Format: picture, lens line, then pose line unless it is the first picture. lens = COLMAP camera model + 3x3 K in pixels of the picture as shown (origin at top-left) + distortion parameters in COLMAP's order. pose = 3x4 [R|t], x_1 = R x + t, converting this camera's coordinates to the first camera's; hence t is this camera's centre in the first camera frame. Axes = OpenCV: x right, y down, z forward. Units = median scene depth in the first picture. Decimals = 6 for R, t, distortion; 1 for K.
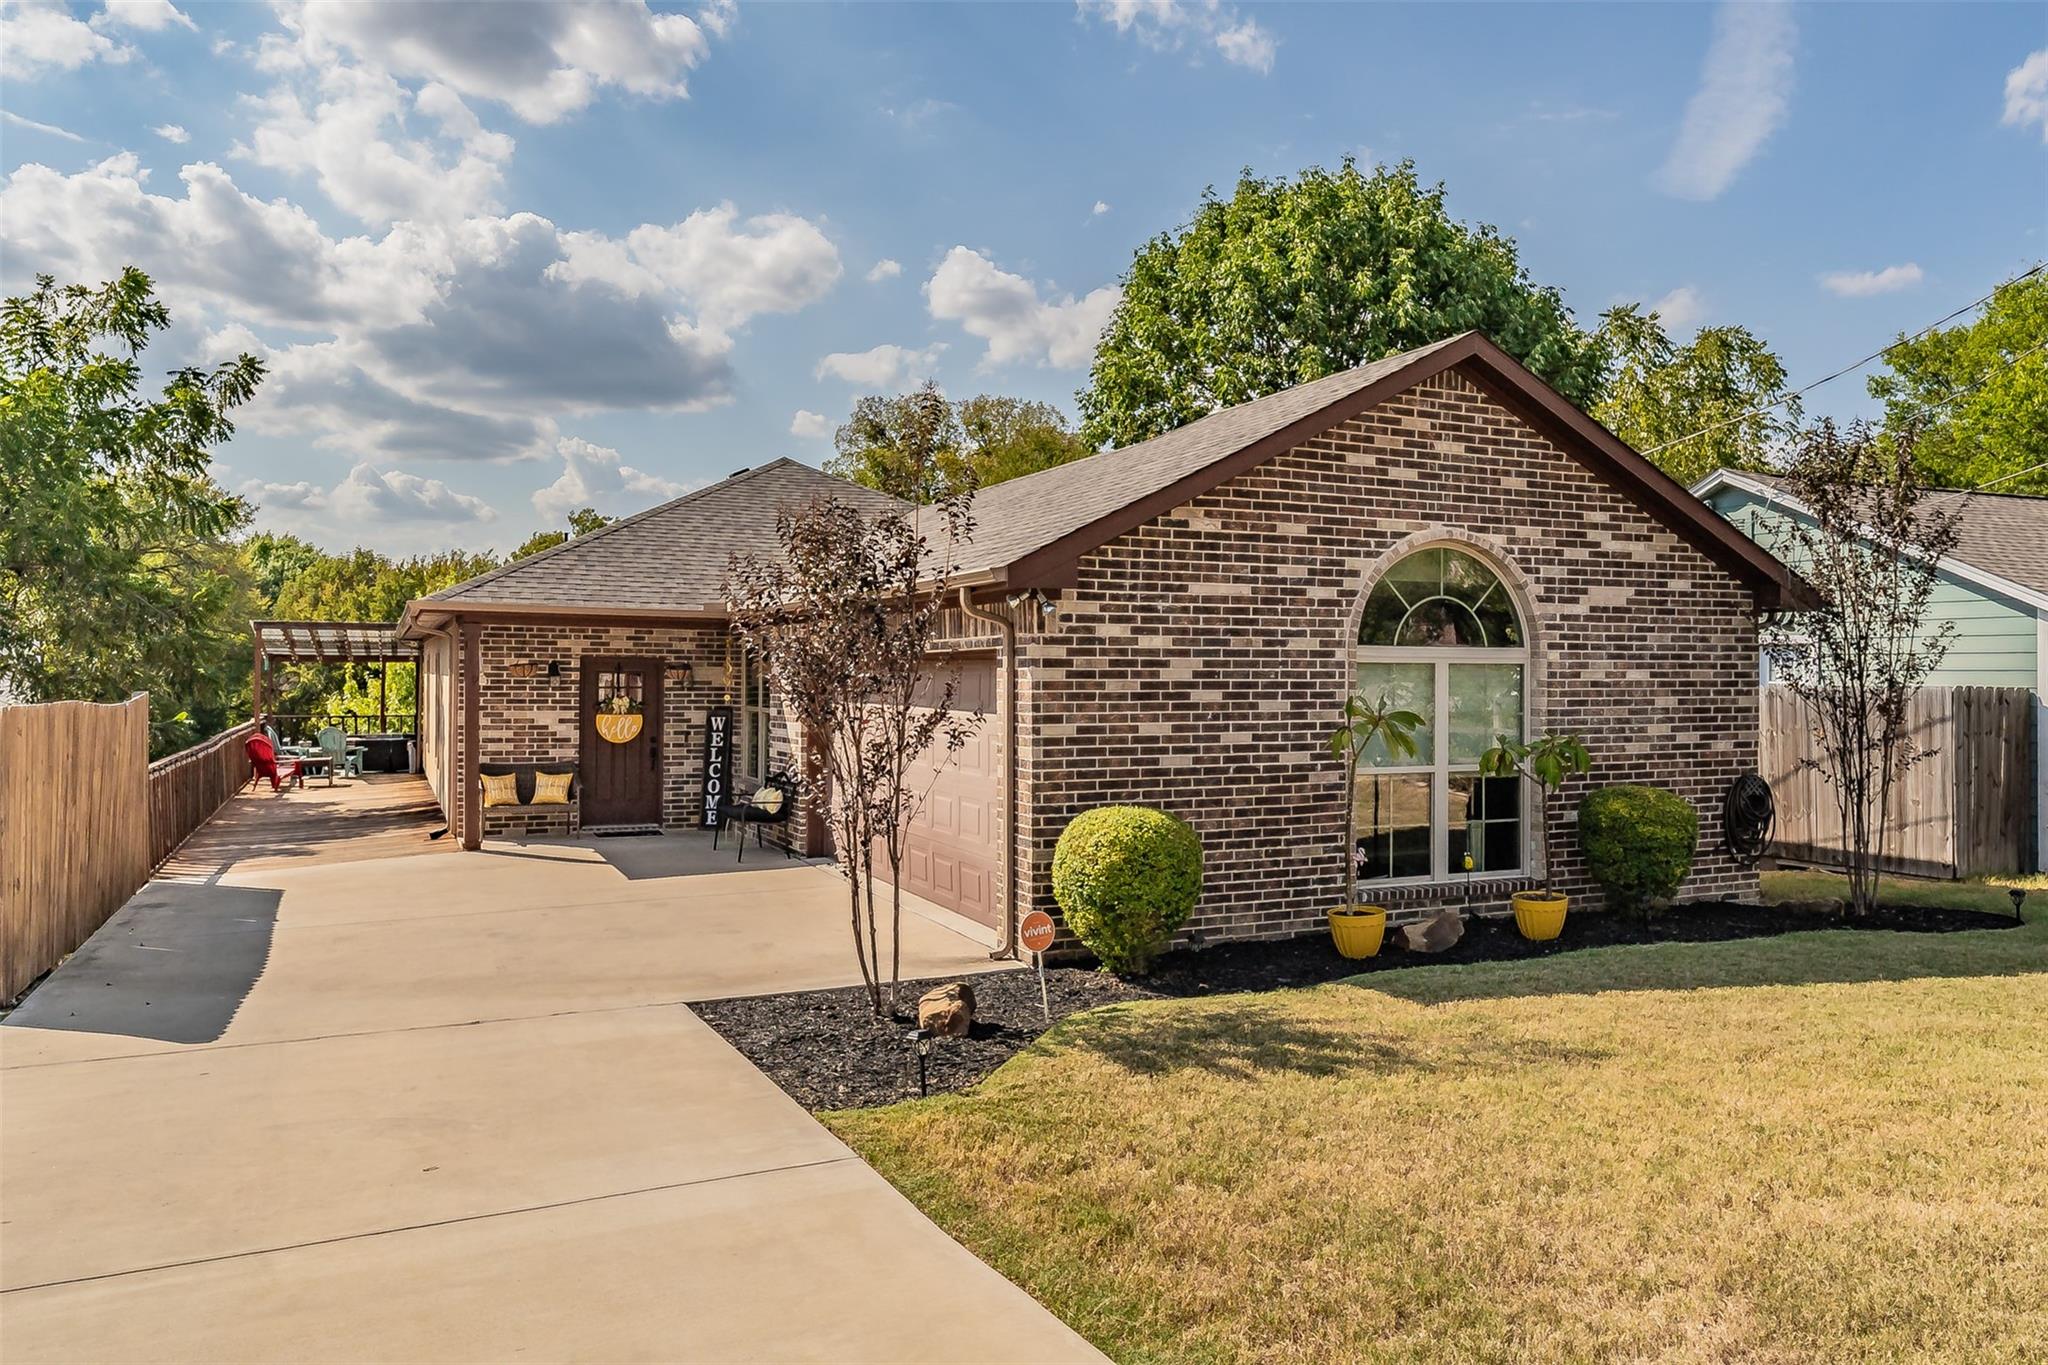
lens RADIAL K [[1376.9, 0, 1028.5], [0, 1376.9, 660.7], [0, 0, 1]] dist [0.003037, 0.000745]
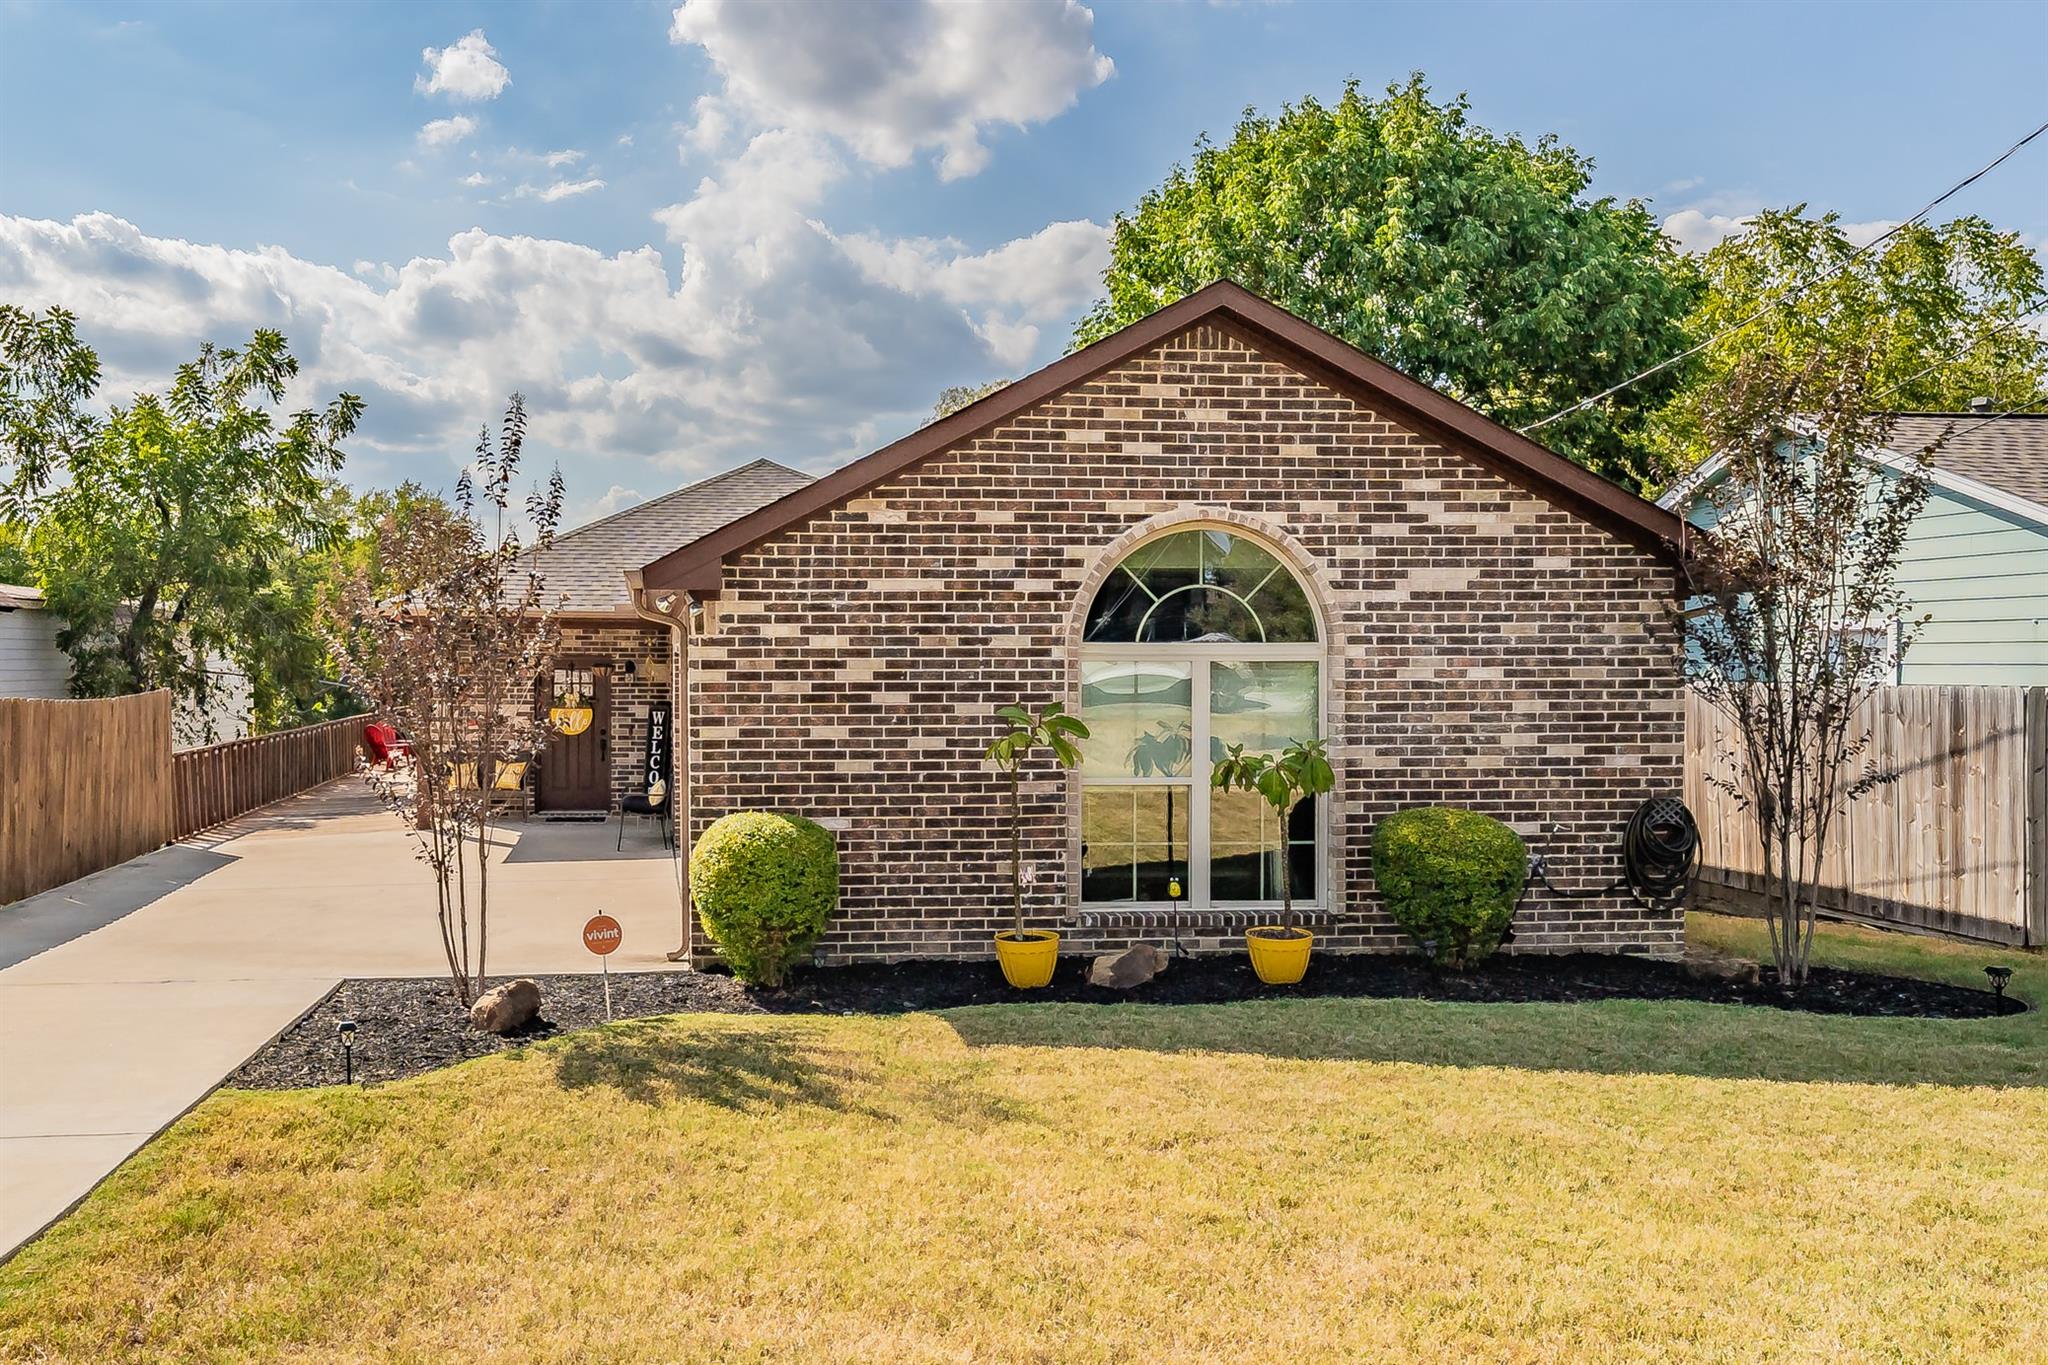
lens RADIAL K [[1367.8, 0, 798.9], [0, 1367.8, 668.2], [0, 0, 1]] dist [0.003863, -0.000134]
pose [[0.935441, -0.002656, -0.353473, 0.376727], [0.007509, 0.999895, 0.012359, -0.006633], [0.353403, -0.014215, 0.935363, 0.093763]]
